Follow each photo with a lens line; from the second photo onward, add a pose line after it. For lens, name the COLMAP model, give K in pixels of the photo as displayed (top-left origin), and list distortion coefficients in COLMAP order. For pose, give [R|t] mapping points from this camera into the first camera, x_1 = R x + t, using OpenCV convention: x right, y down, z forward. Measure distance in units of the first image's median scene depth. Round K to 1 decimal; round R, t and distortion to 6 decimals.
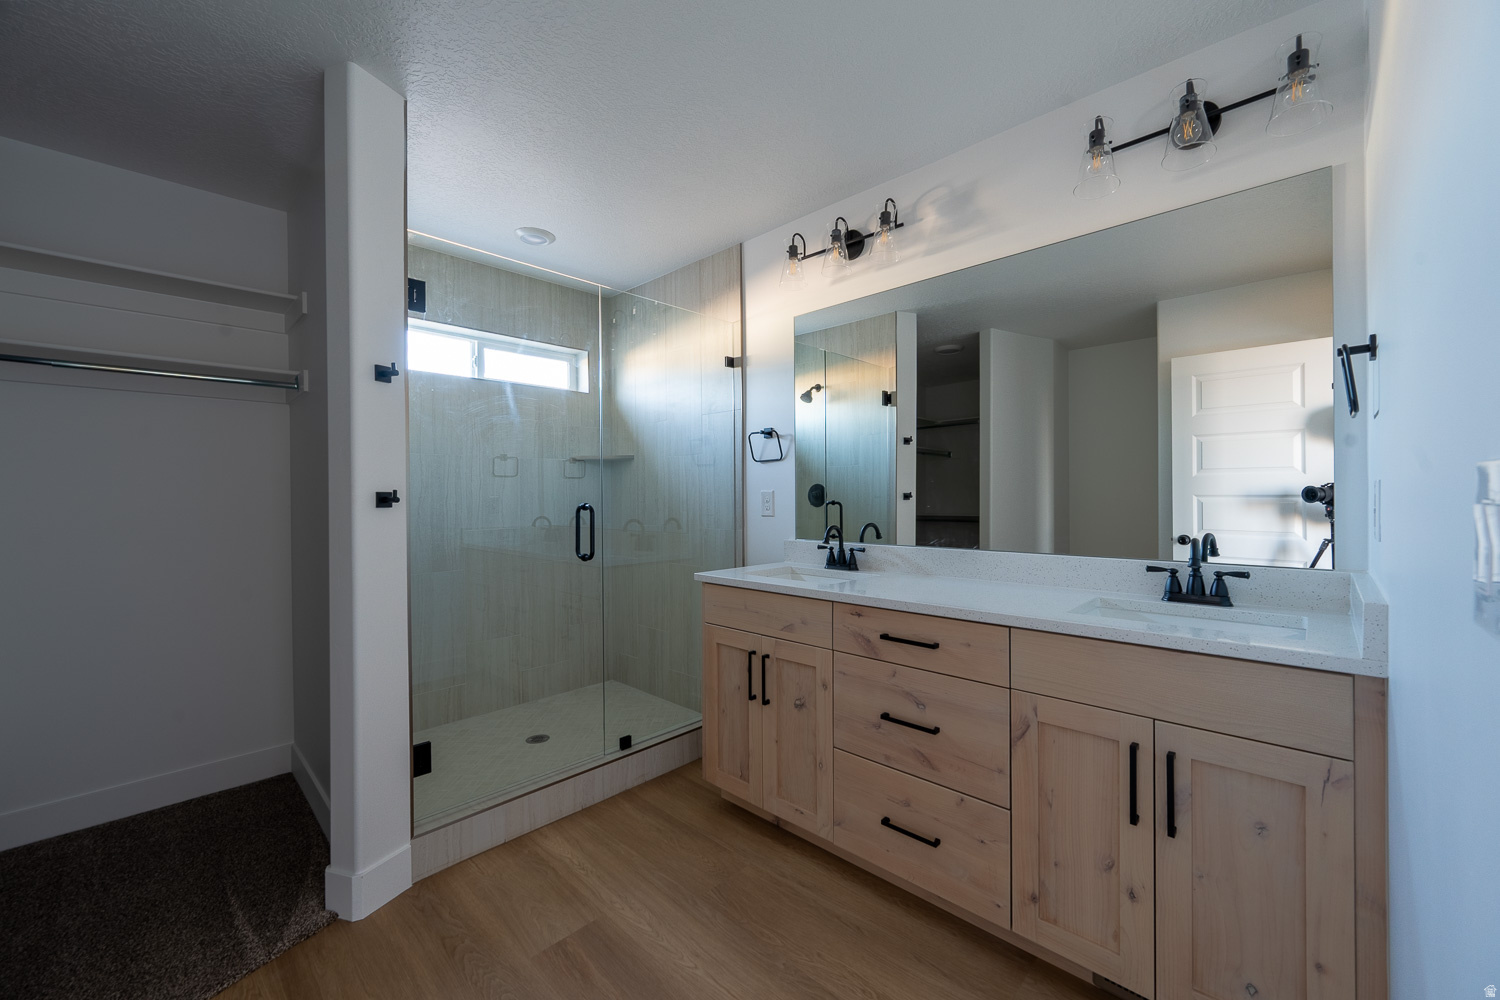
lens RADIAL K [[583.9, 0, 747.5], [0, 583.9, 498.1], [0, 0, 1]] dist [-0.005868, 0.000545]
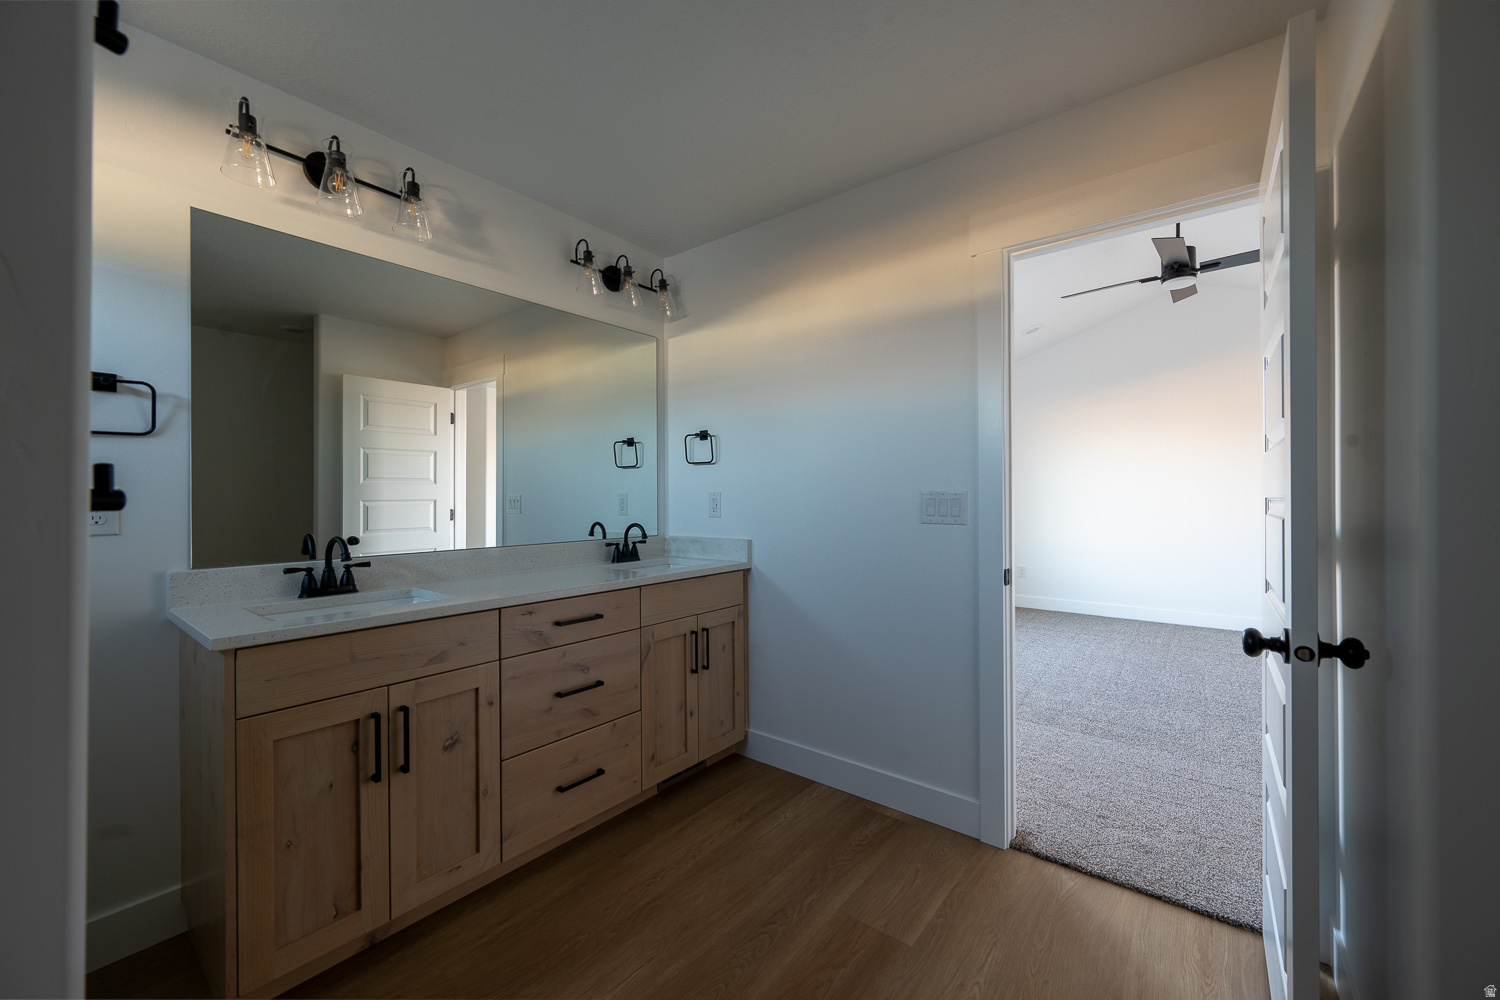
lens RADIAL K [[583.9, 0, 754.6], [0, 583.9, 496.3], [0, 0, 1]] dist [-0.005868, 0.000545]
pose [[-0.093540, 0.007174, 0.995590, -0.859598], [0.006909, 0.999955, -0.006556, 0.003067], [-0.995592, 0.006265, -0.093586, 0.688351]]
